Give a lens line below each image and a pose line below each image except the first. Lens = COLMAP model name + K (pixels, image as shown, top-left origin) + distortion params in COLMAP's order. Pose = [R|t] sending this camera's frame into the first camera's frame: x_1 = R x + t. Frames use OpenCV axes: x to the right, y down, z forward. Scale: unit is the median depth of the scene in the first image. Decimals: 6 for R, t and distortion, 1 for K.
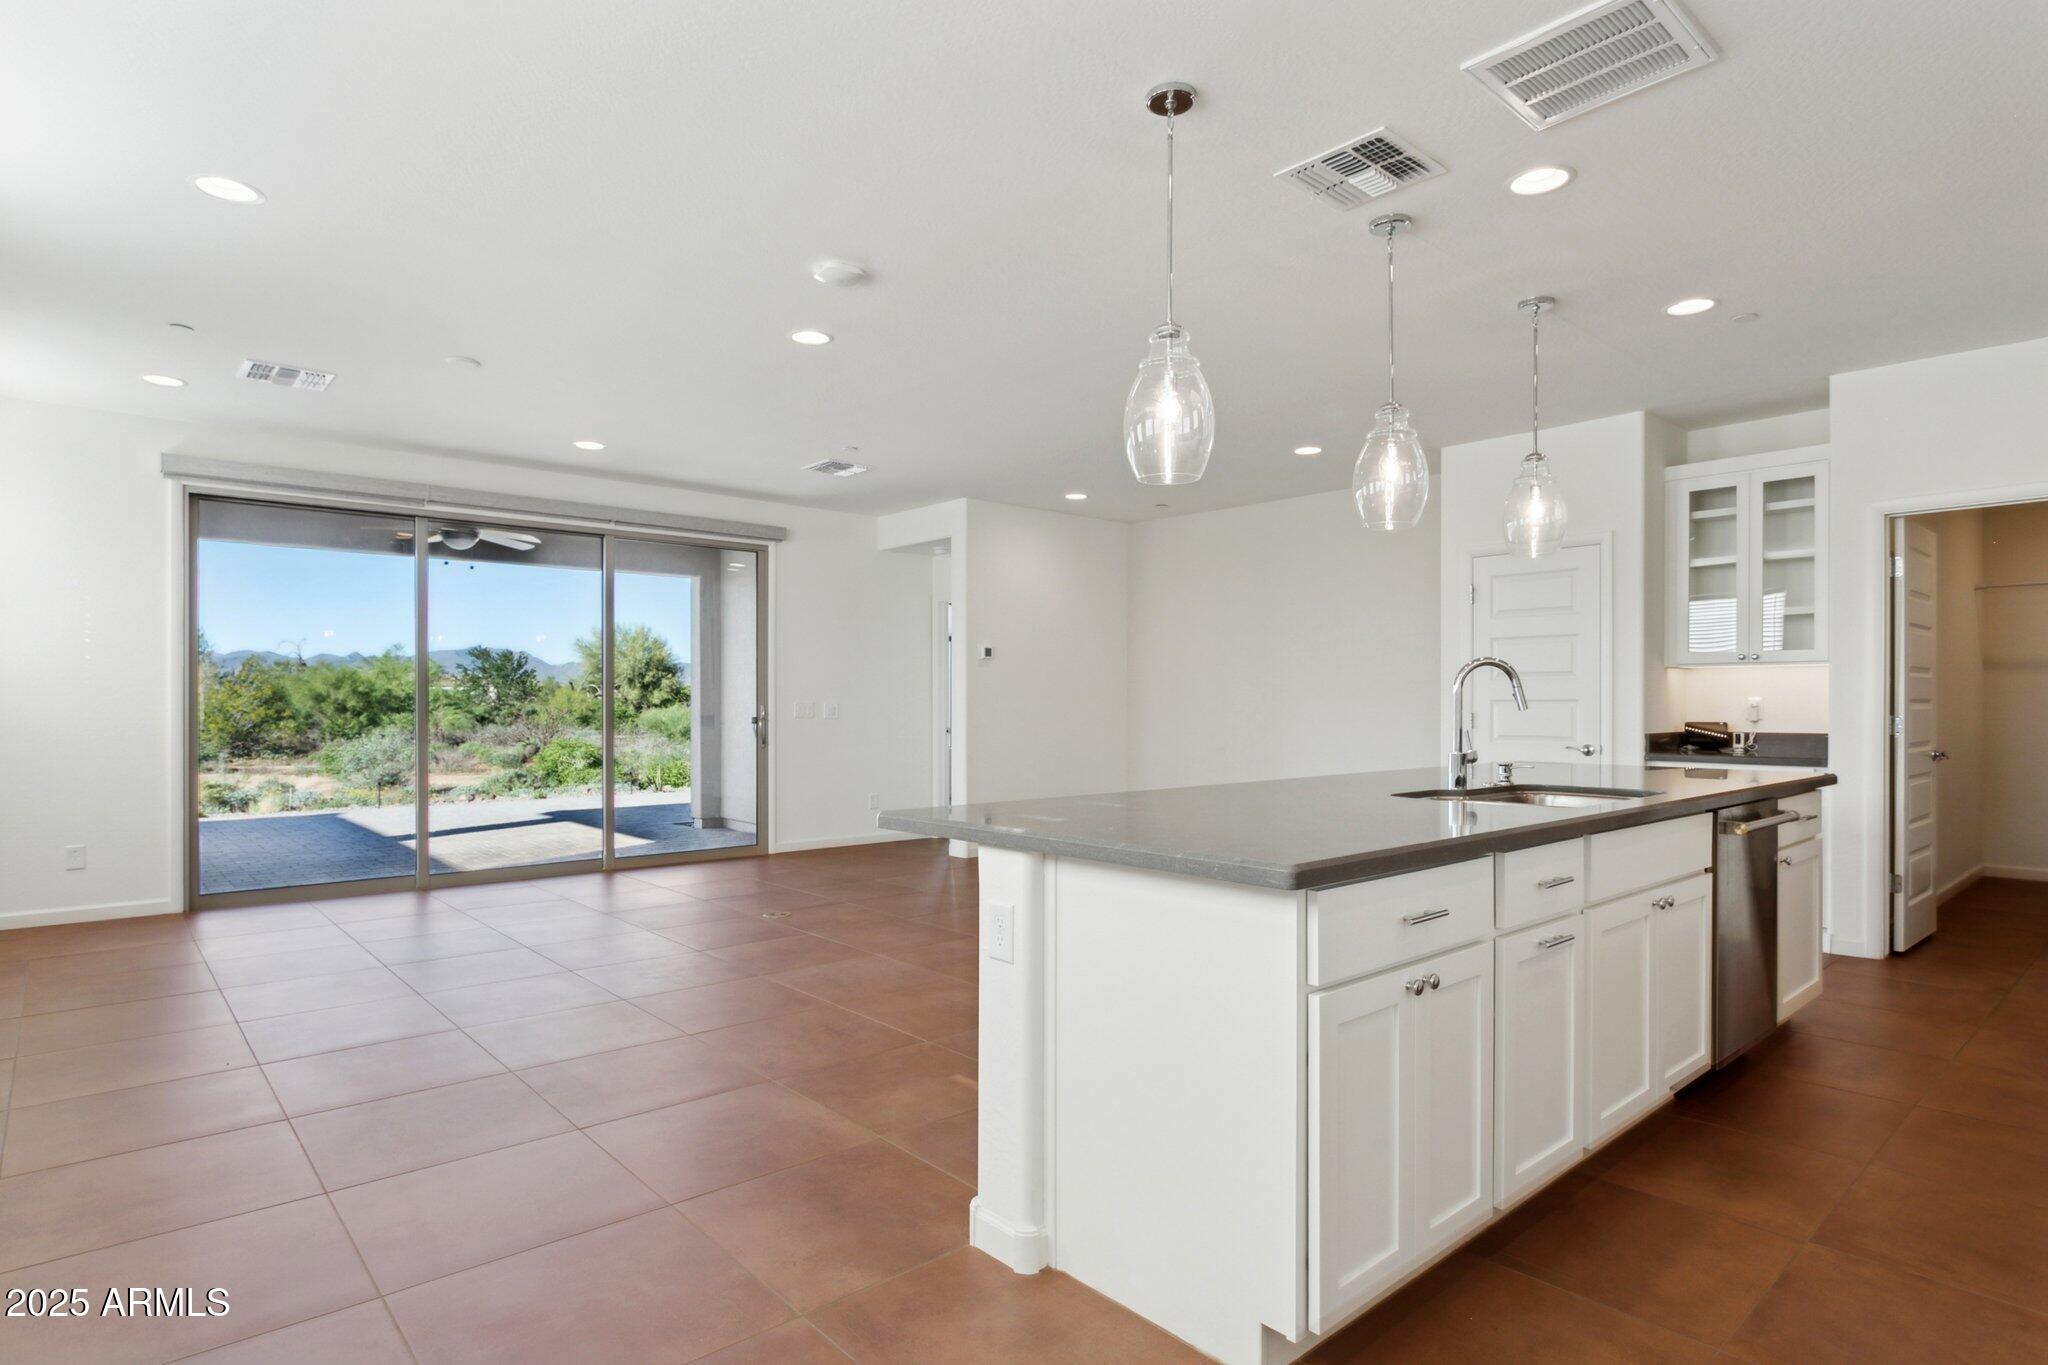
lens RADIAL K [[1088.8, 0, 1018.6], [0, 1088.8, 708.7], [0, 0, 1]] dist [-0.005499, 0.001379]
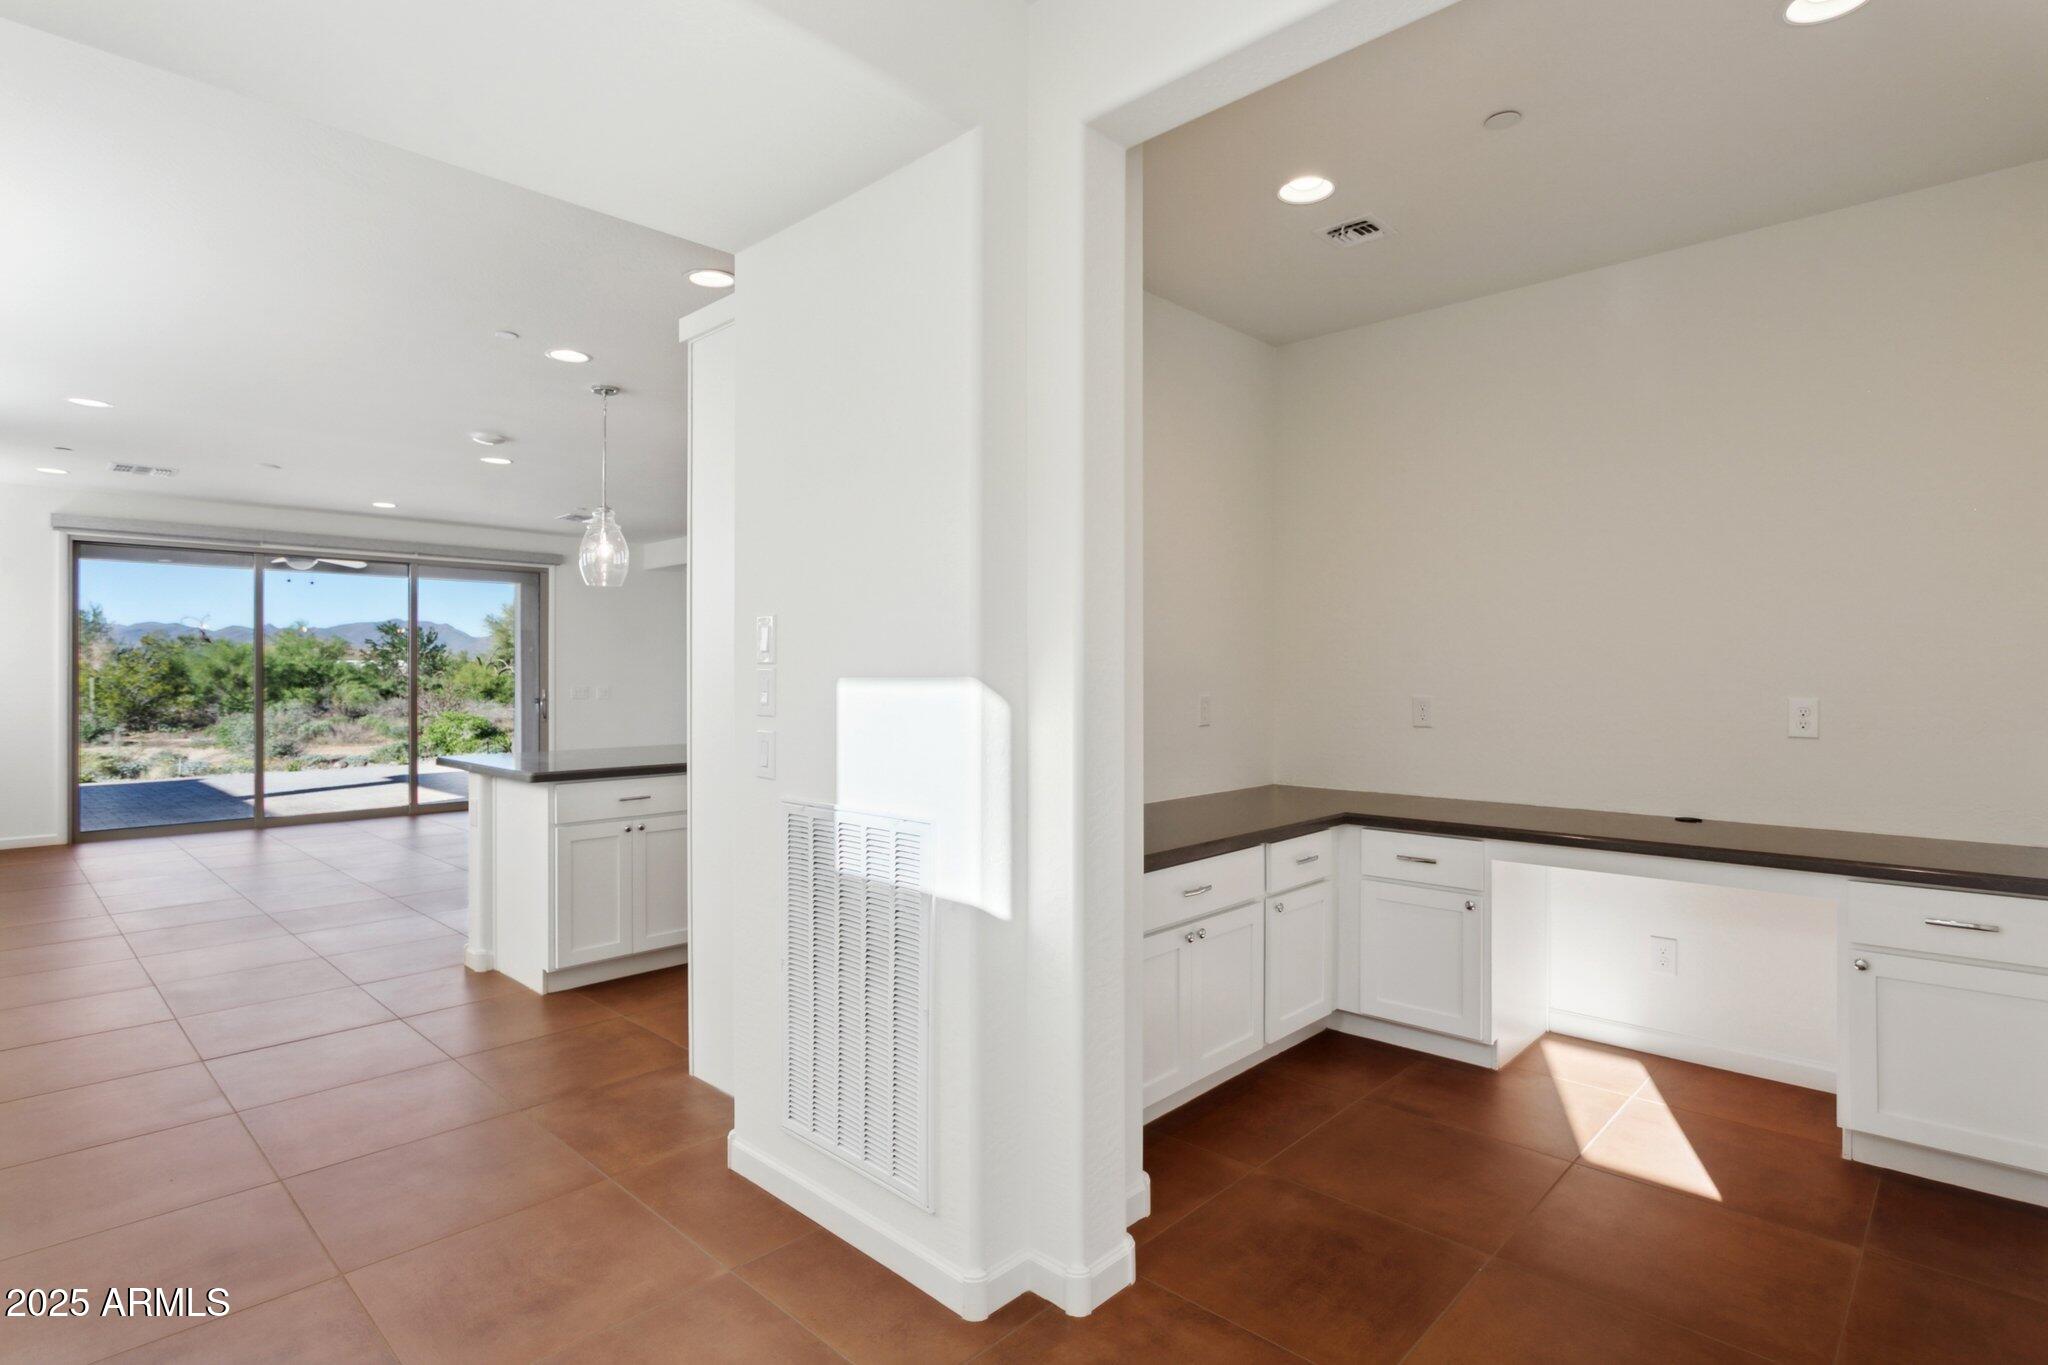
lens RADIAL K [[1038.0, 0, 1031.7], [0, 1038.0, 673.0], [0, 0, 1]] dist [-0.003162, -0.001525]
pose [[0.996216, -0.001485, 0.086901, 0.055909], [0.002031, 0.999979, -0.006193, -0.003197], [-0.086890, 0.006347, 0.996198, -0.068931]]
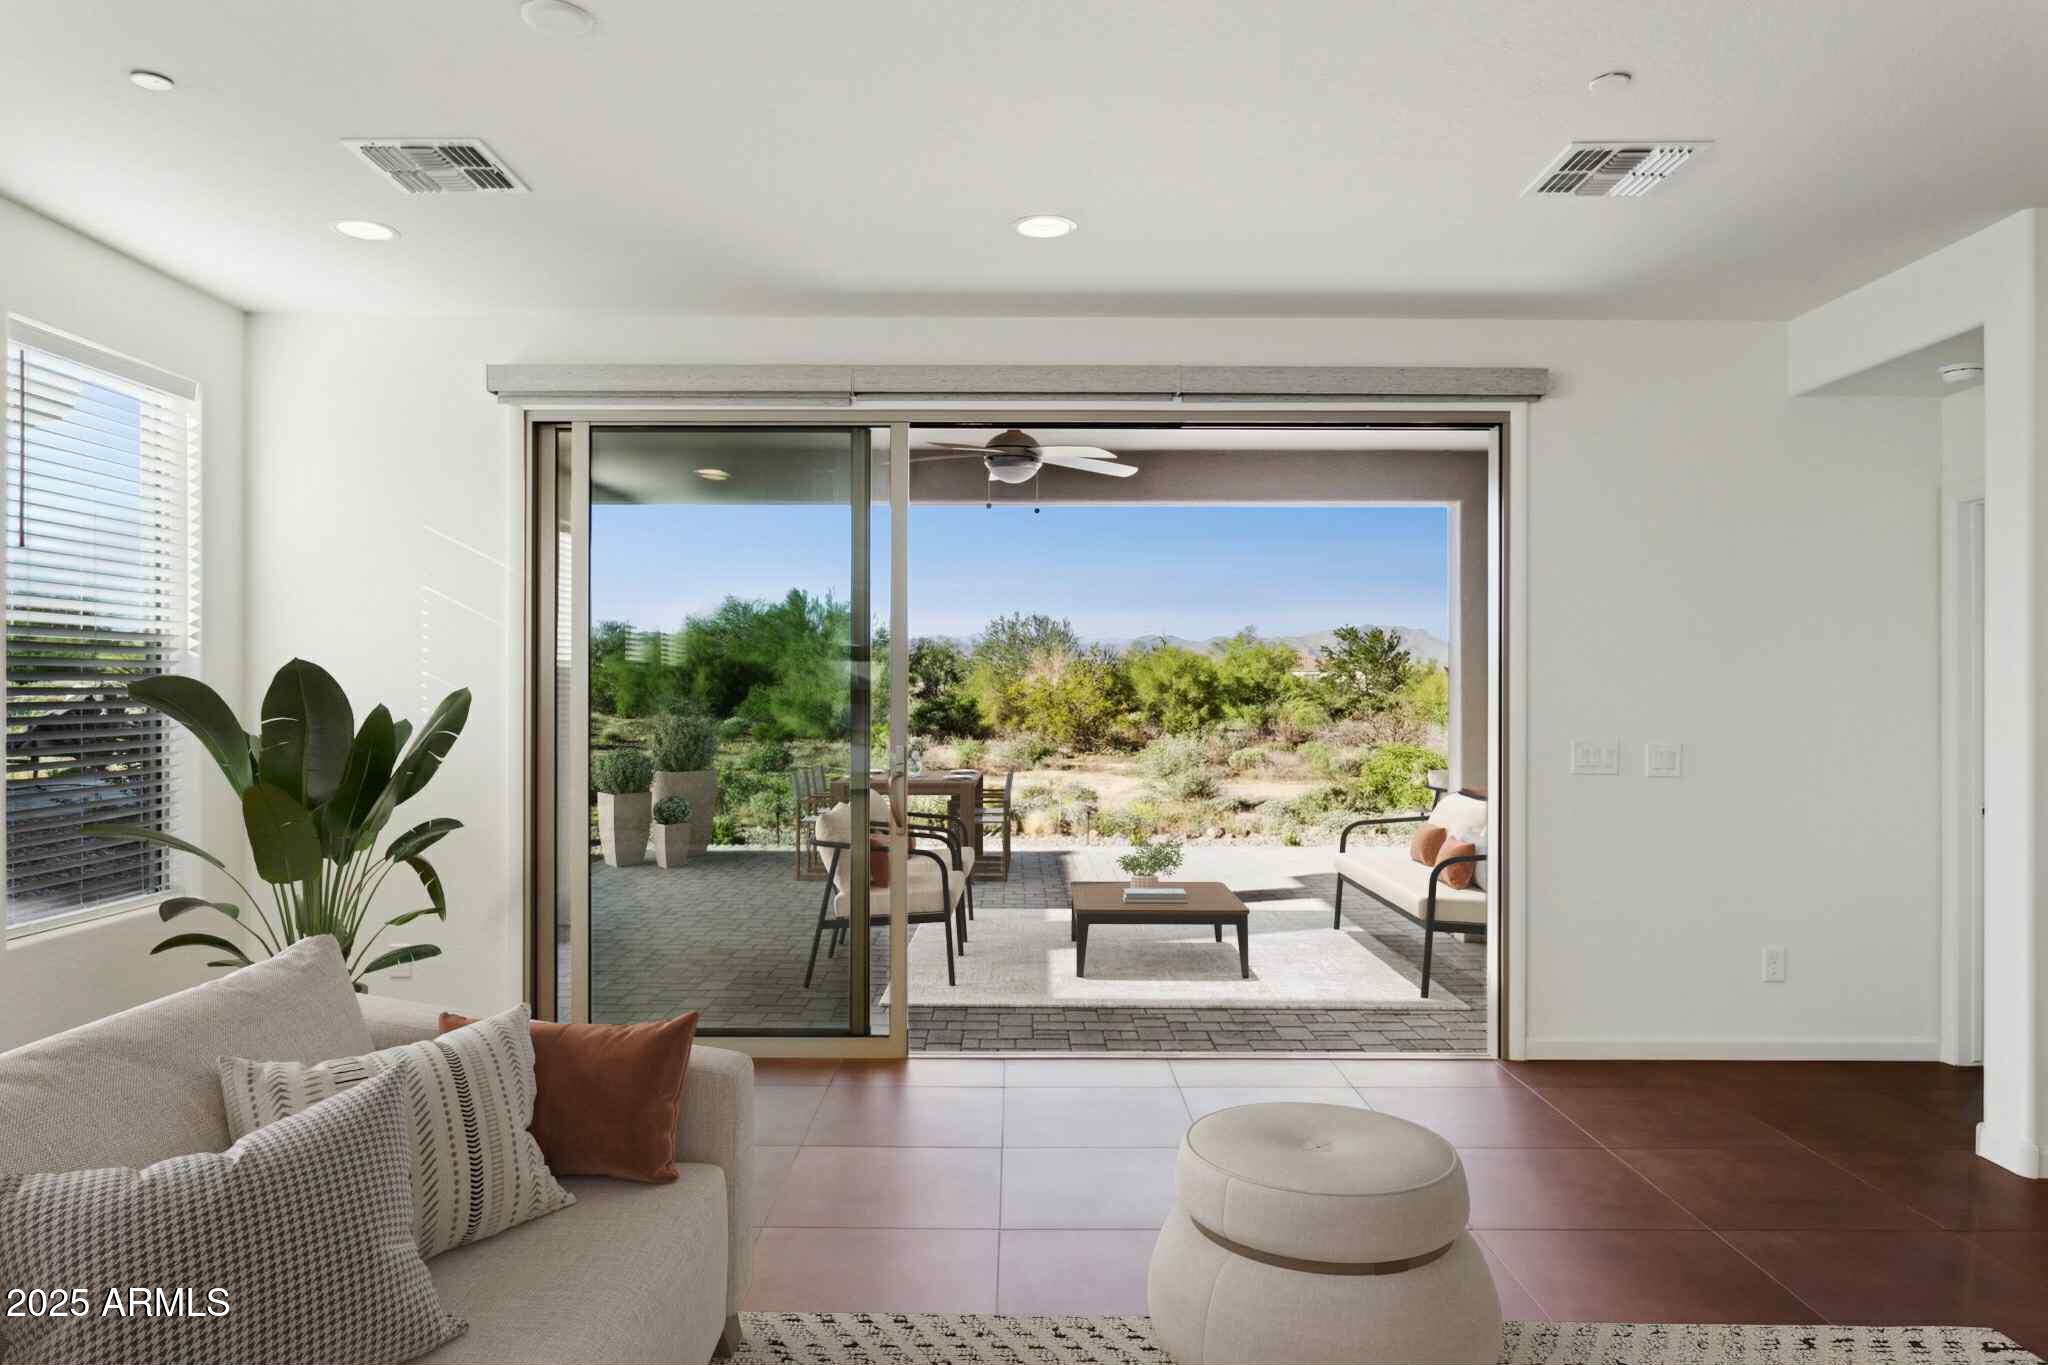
lens RADIAL K [[1342.4, 0, 1009.9], [0, 1342.4, 684.3], [0, 0, 1]] dist [0.010336, -0.003145]
pose [[0.749161, 0.000386, -0.662388, -0.000903], [-0.006180, 0.999960, -0.006407, -0.005836], [0.662359, 0.008894, 0.749134, 0.095691]]
